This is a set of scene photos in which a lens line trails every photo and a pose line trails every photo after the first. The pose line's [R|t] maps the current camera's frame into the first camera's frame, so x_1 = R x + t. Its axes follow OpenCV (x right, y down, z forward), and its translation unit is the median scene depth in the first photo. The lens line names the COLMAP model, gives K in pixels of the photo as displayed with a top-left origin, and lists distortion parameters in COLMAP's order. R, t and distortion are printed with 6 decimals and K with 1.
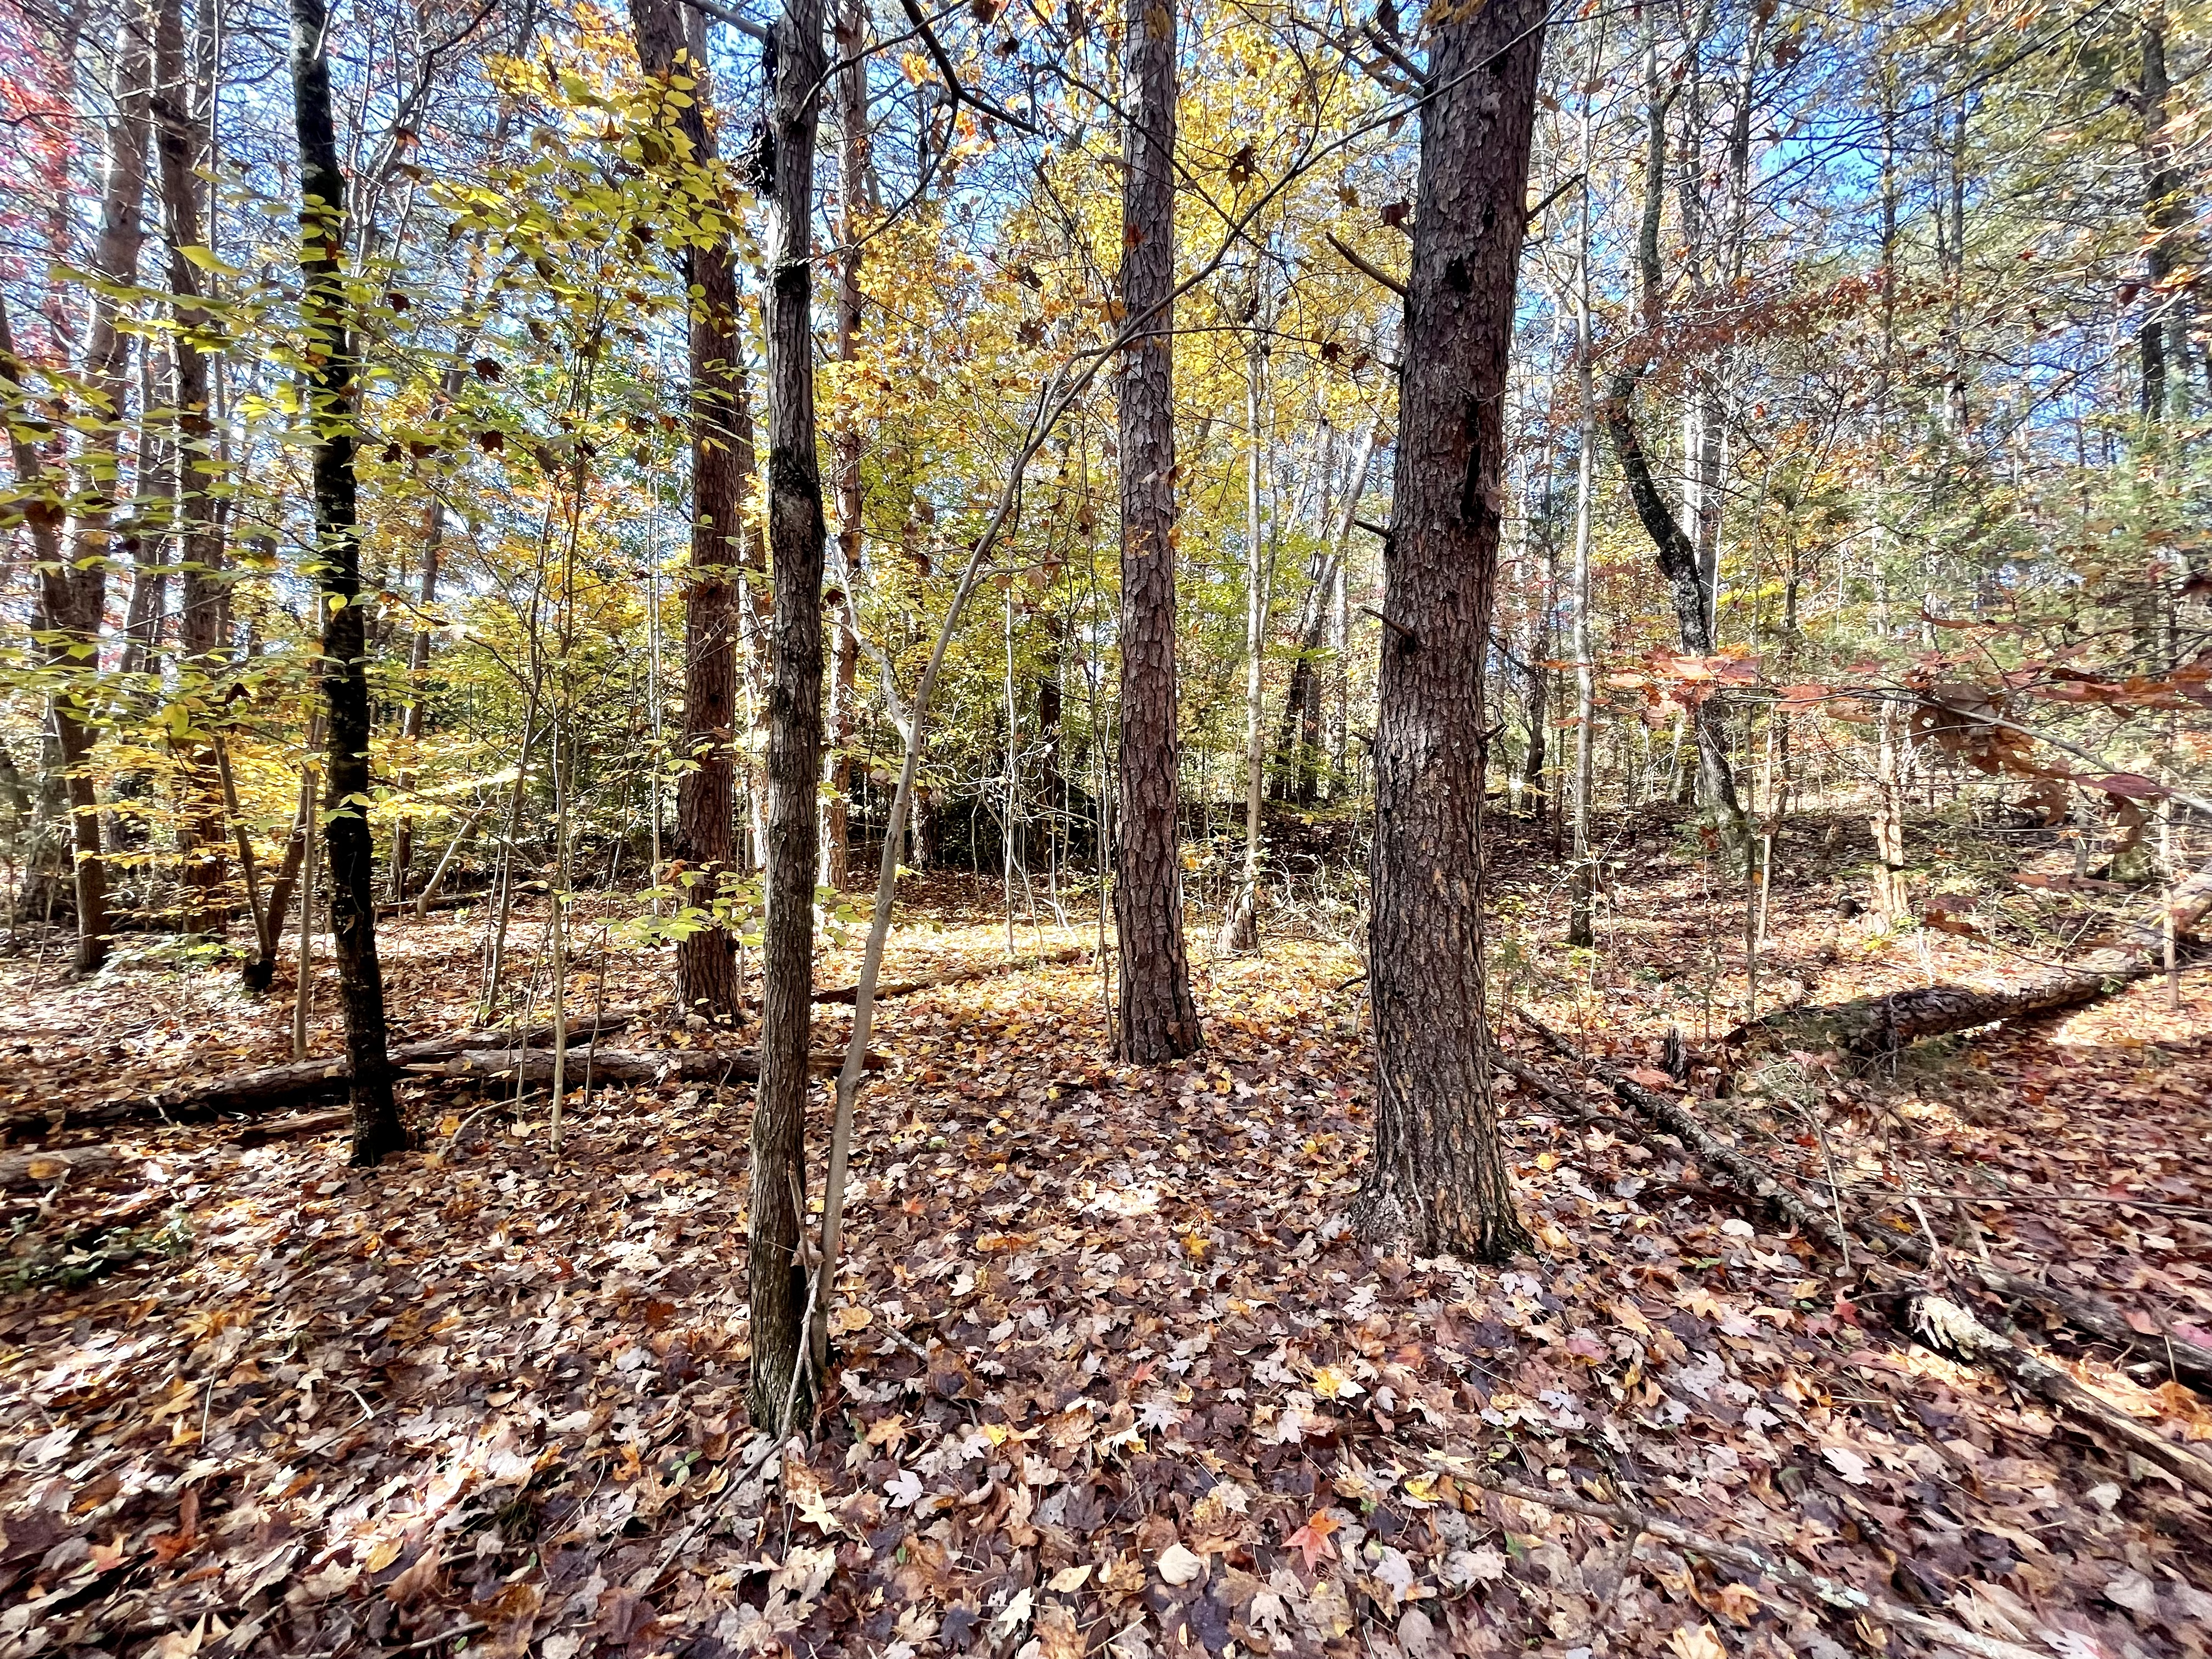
lens RADIAL K [[876.8, 0, 1101.3], [0, 876.8, 847.8], [0, 0, 1]] dist [-0.001704, -0.000571]
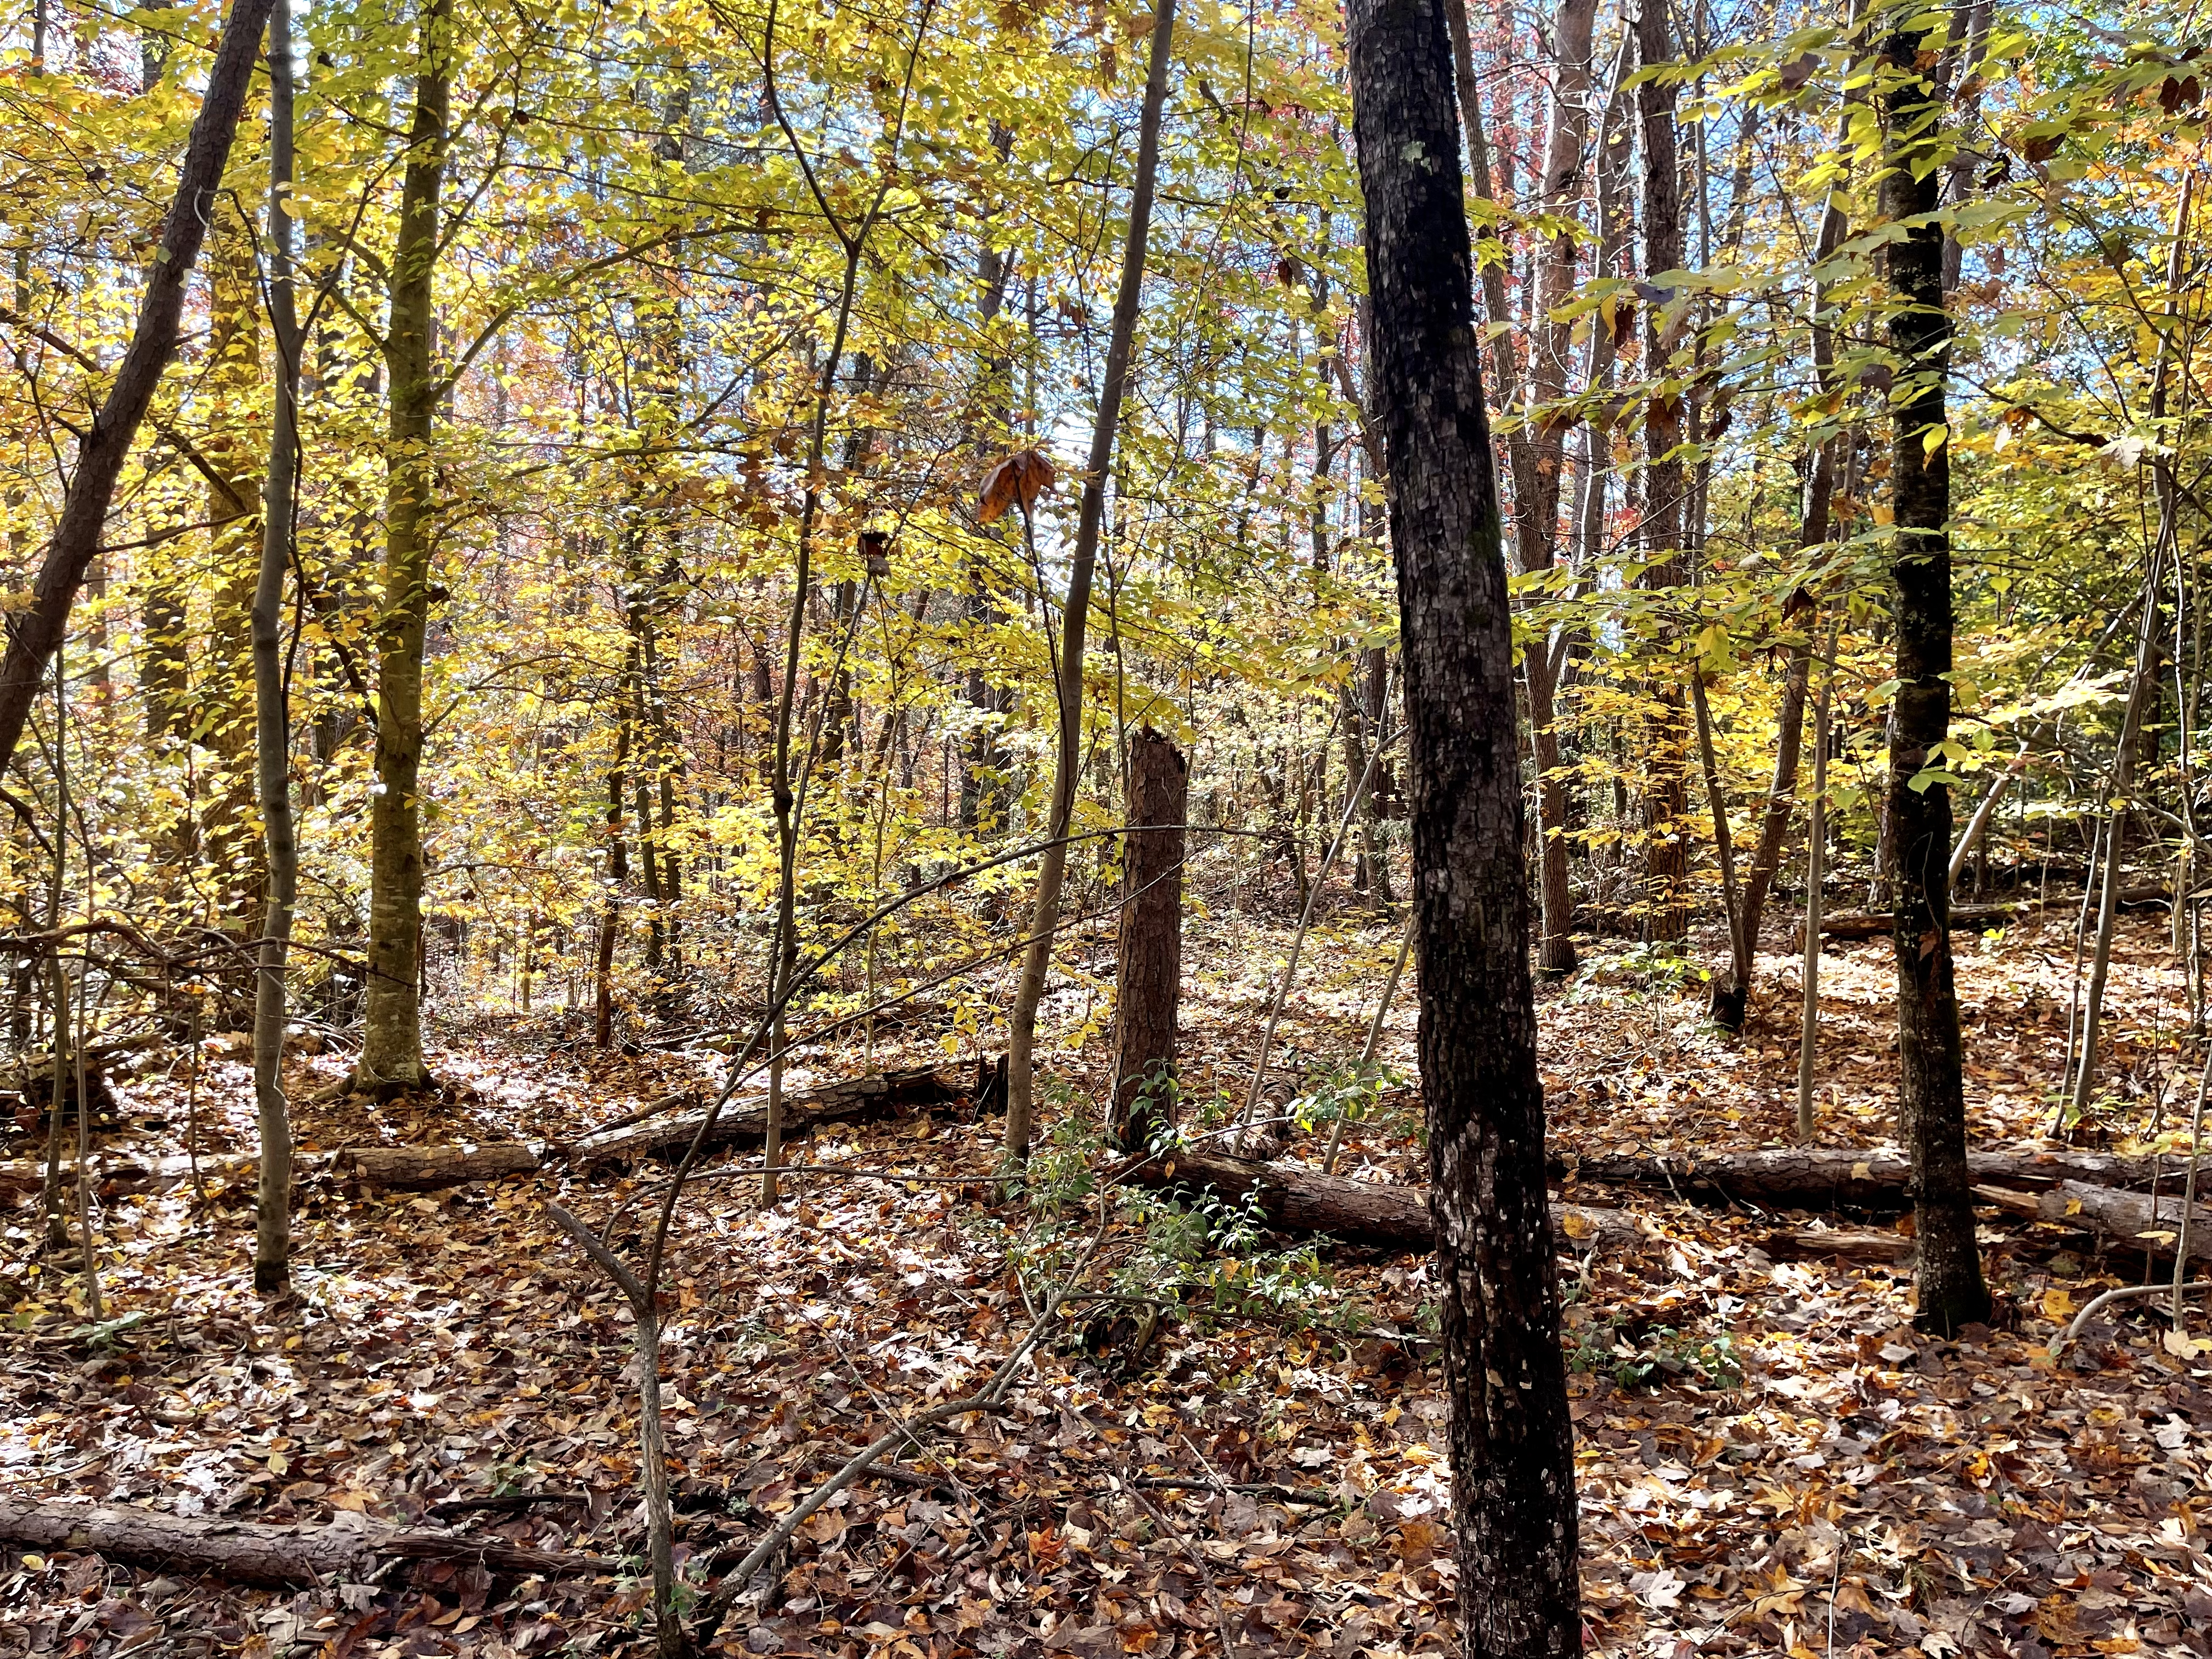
lens RADIAL K [[1644.6, 0, 1118.0], [0, 1644.6, 859.7], [0, 0, 1]] dist [0.098481, -0.130268]
pose [[0.477451, 0.026000, -0.878273, -0.077546], [-0.007662, 0.999647, 0.025428, -0.001667], [0.878625, -0.005411, 0.477482, -0.083048]]
